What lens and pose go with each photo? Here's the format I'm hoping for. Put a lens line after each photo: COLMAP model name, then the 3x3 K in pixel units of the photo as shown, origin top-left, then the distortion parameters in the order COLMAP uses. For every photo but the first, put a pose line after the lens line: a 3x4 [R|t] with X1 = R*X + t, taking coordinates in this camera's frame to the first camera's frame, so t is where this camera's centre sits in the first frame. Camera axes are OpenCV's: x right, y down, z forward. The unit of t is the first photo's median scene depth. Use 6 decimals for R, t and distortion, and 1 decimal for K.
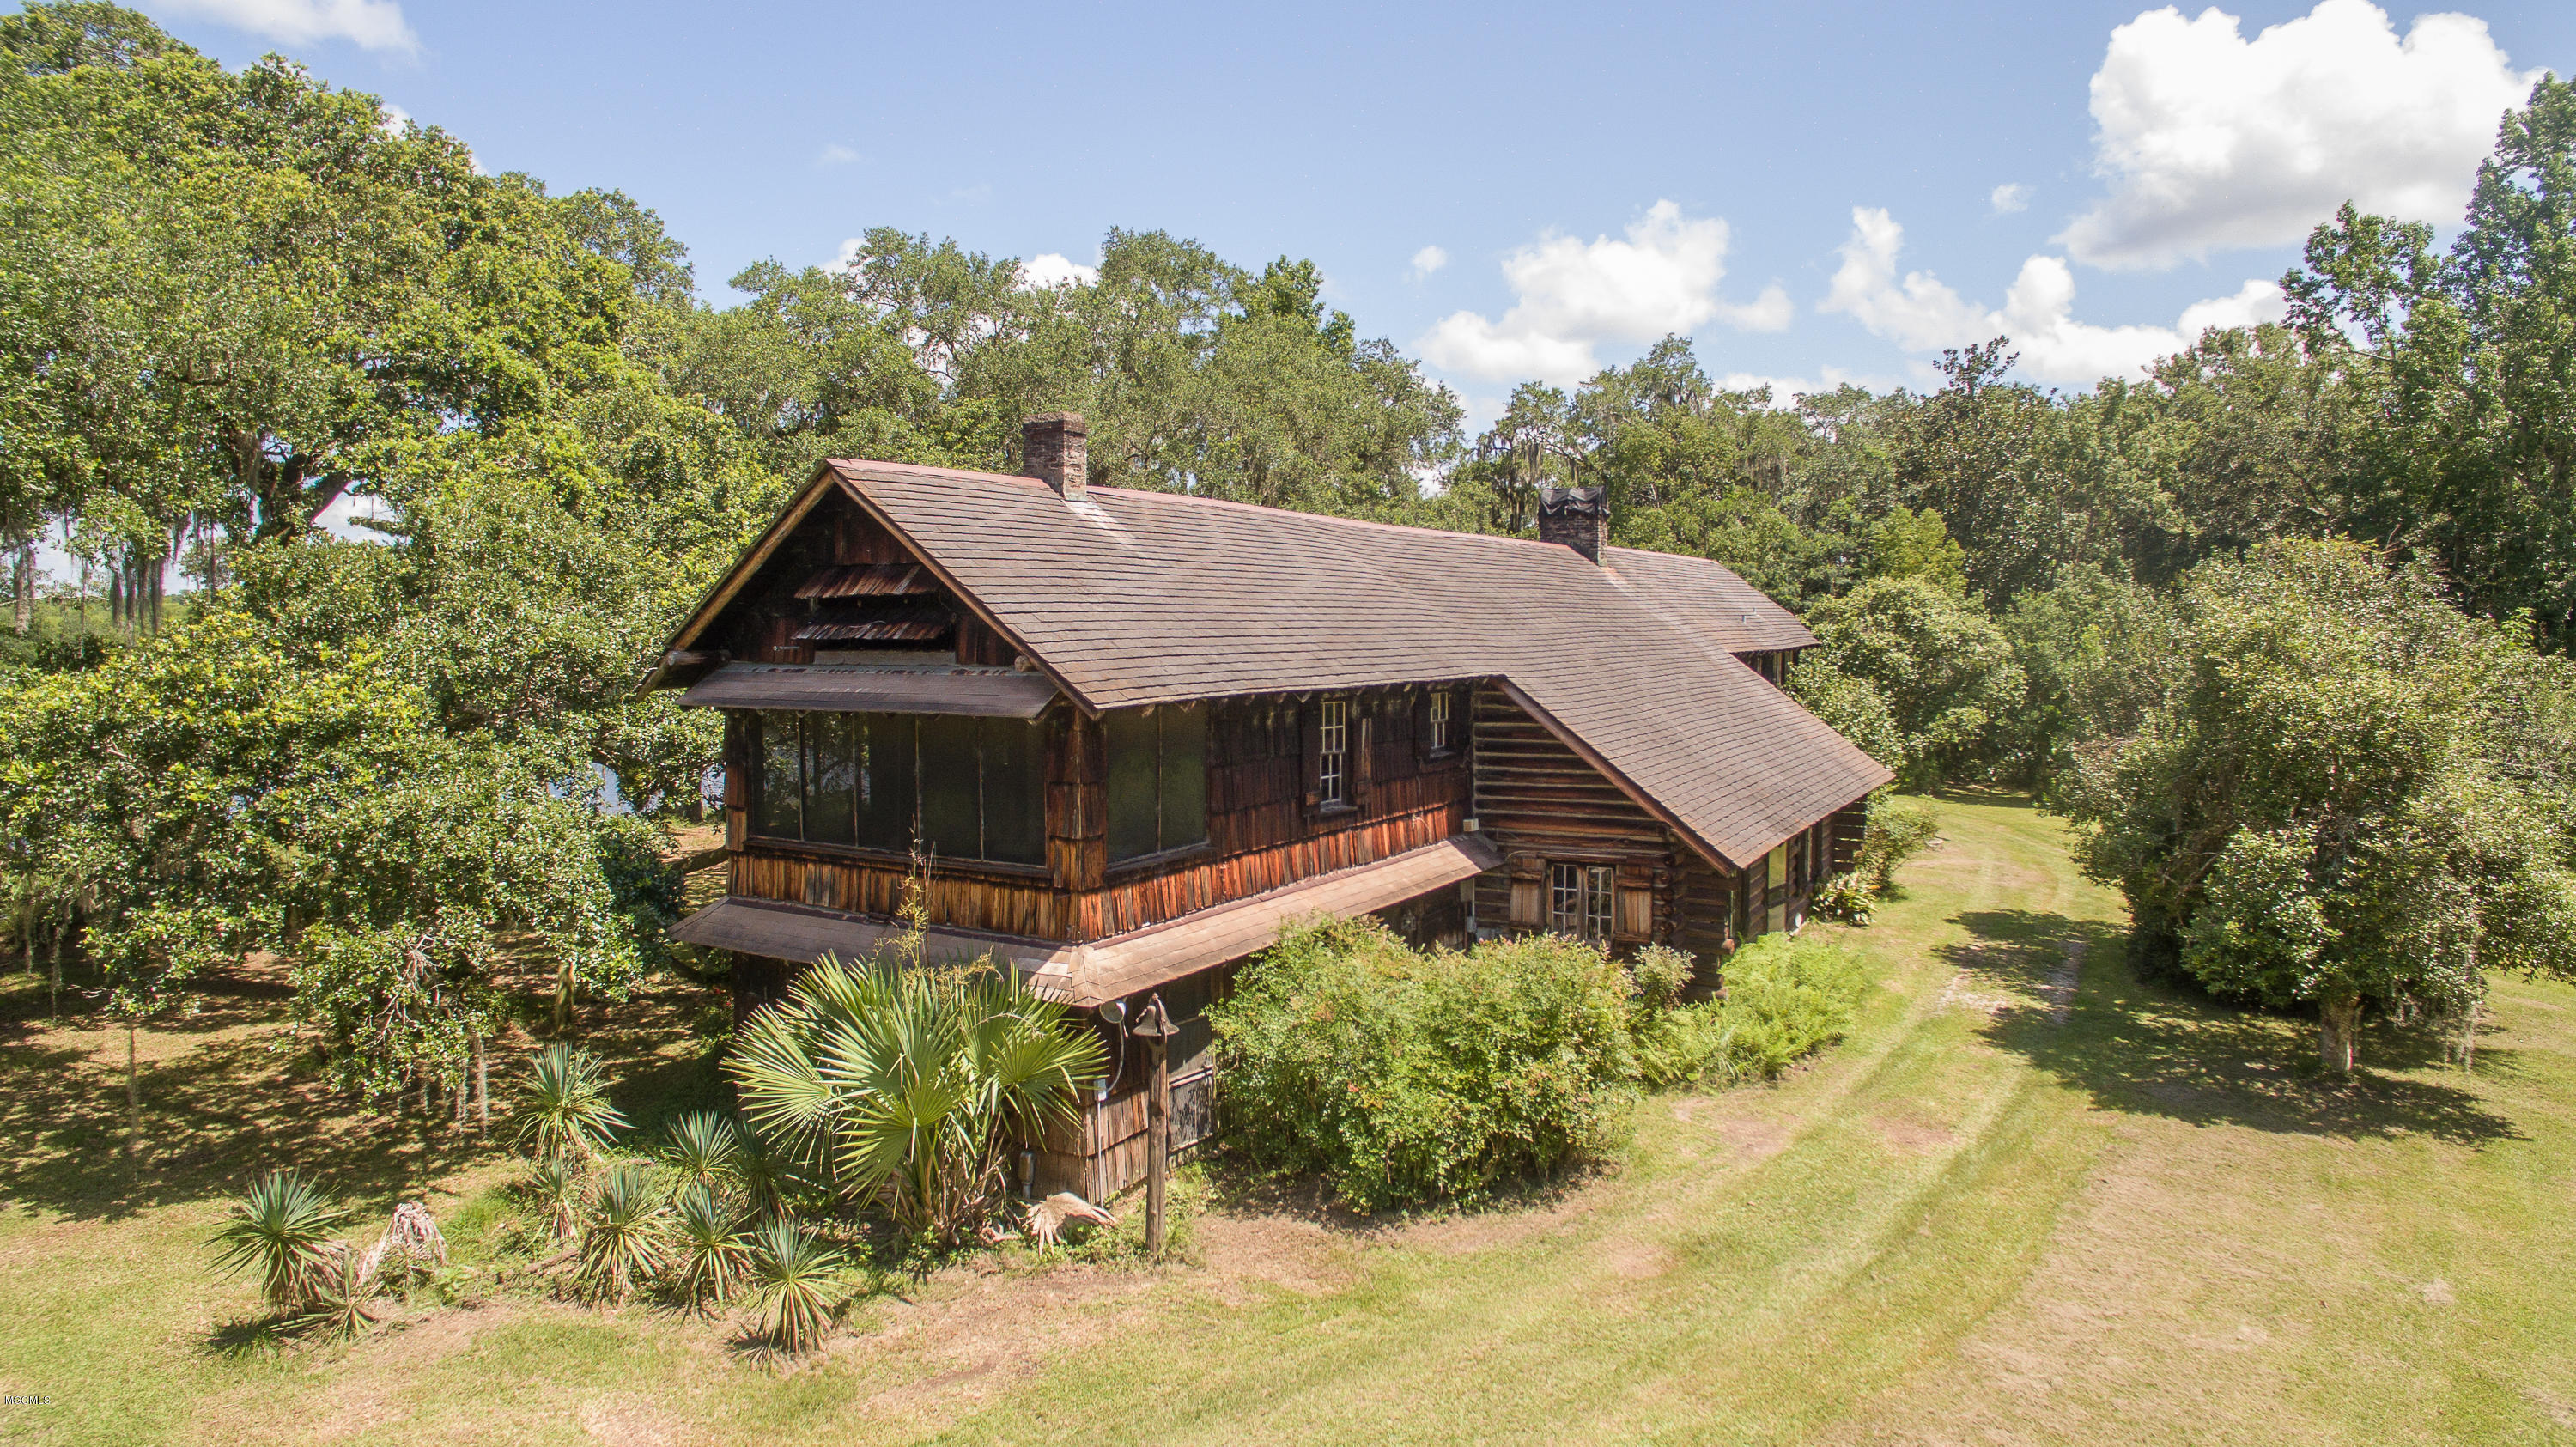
lens RADIAL K [[1409.5, 0, 1291.1], [0, 1409.5, 739.4], [0, 0, 1]] dist [-0.104158, 0.058348]
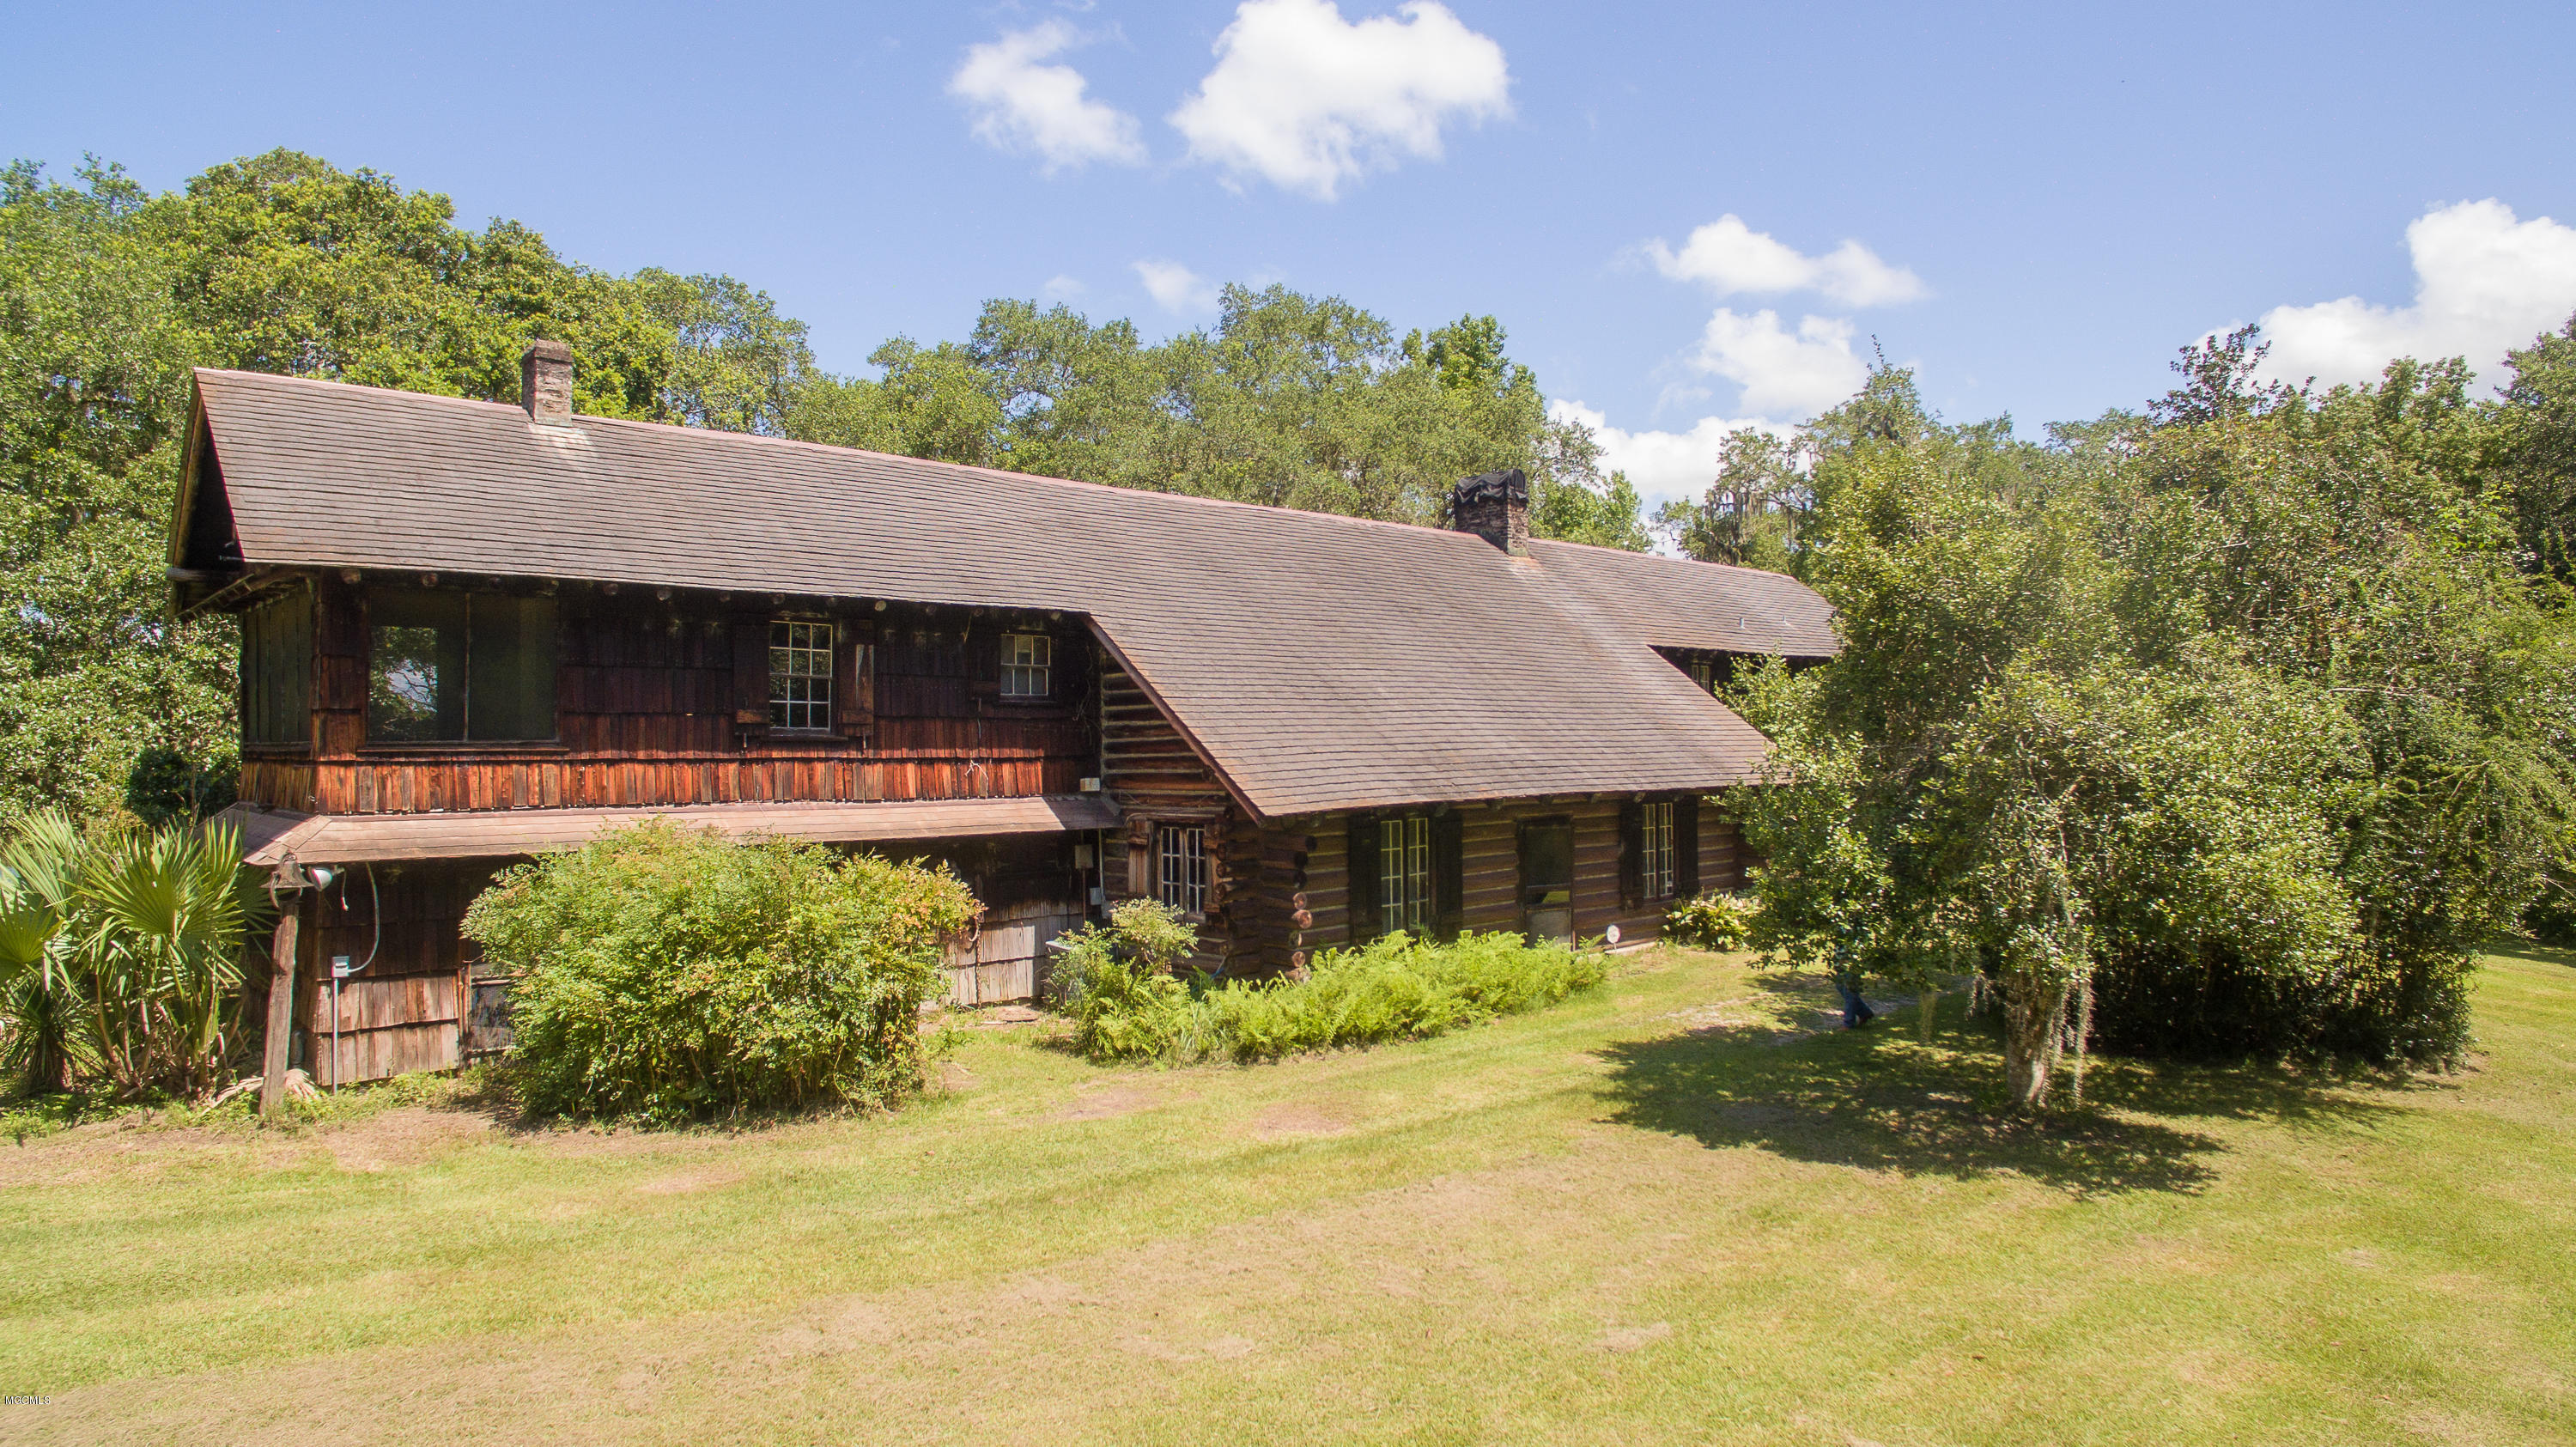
lens RADIAL K [[1409.5, 0, 1291.1], [0, 1409.5, 739.4], [0, 0, 1]] dist [-0.104158, 0.058348]
pose [[0.962540, -0.002939, -0.271122, 0.499860], [-0.017862, 0.997082, -0.074221, 0.096630], [0.270549, 0.076284, 0.959679, 0.161249]]
